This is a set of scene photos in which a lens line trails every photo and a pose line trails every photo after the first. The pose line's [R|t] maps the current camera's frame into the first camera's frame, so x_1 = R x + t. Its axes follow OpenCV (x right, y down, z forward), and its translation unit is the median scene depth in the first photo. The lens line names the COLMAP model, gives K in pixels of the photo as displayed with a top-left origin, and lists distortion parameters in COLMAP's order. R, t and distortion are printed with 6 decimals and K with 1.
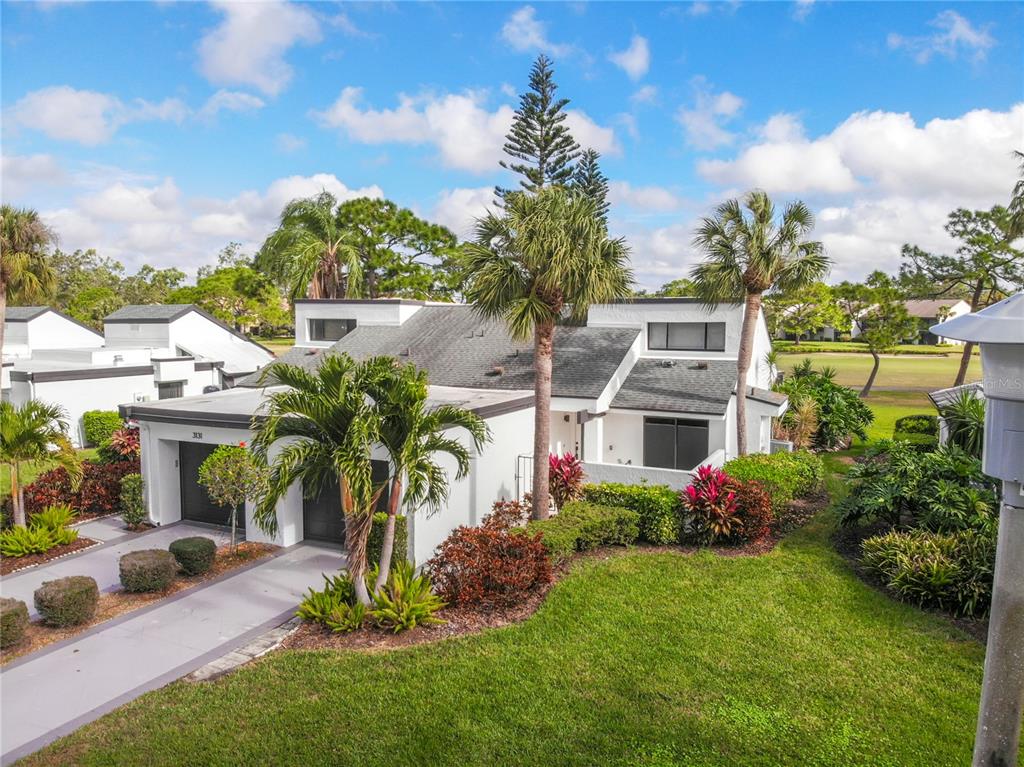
lens RADIAL K [[714.0, 0, 512.0], [0, 714.0, 383.5], [0, 0, 1]] dist [0.170495, -0.351411]
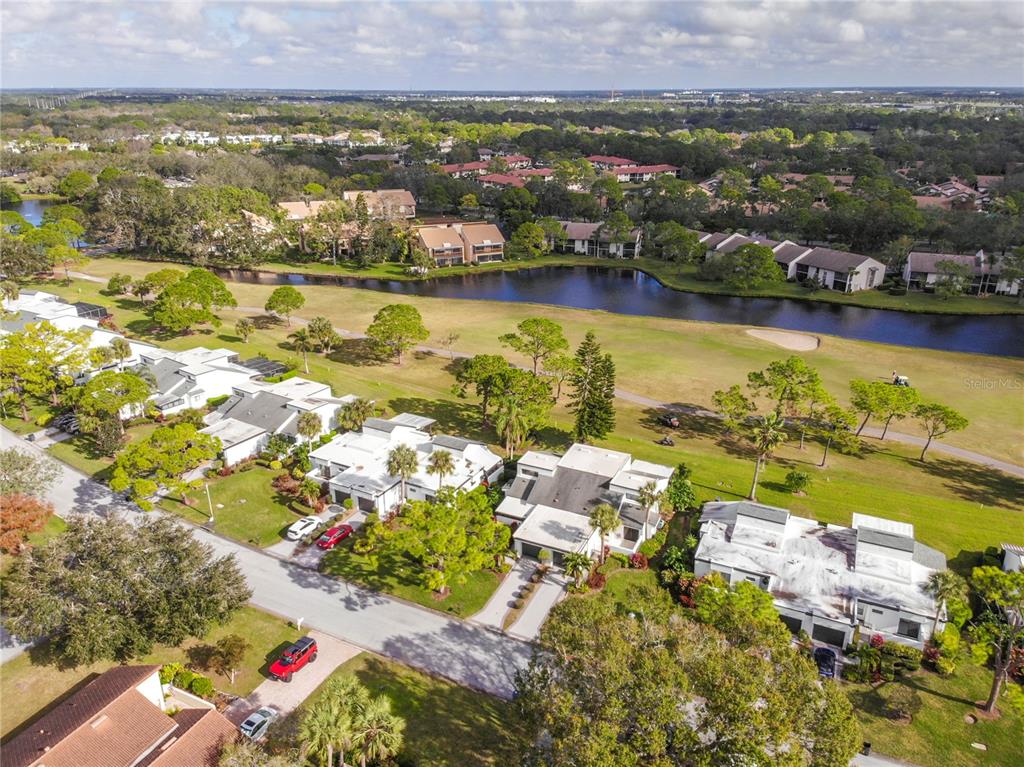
lens RADIAL K [[714.0, 0, 512.0], [0, 714.0, 383.5], [0, 0, 1]] dist [0.170495, -0.351411]
pose [[0.999529, -0.008671, -0.029450, -0.300416], [0.016587, 0.959746, 0.280378, -1.721499], [0.025833, -0.280735, 0.959438, -2.472185]]
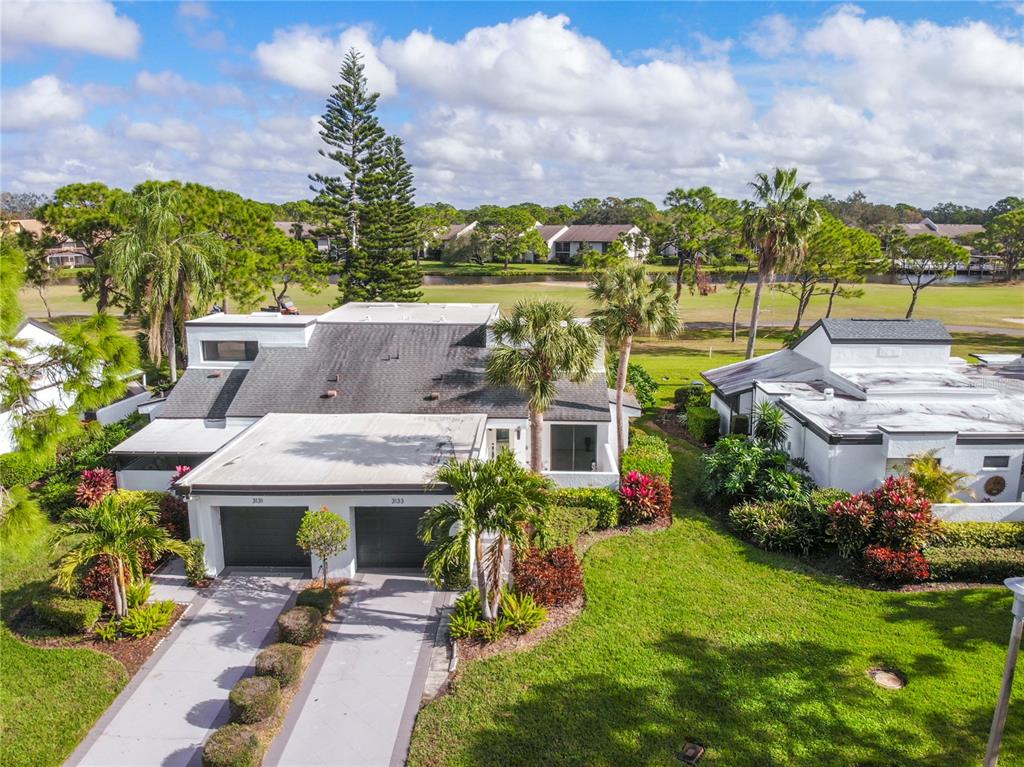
lens RADIAL K [[714.0, 0, 512.0], [0, 714.0, 383.5], [0, 0, 1]] dist [0.170495, -0.351411]
pose [[0.919057, -0.084258, 0.385013, -0.365808], [0.038394, 0.991375, 0.125308, -0.186215], [-0.392251, -0.100384, 0.914365, -0.169342]]
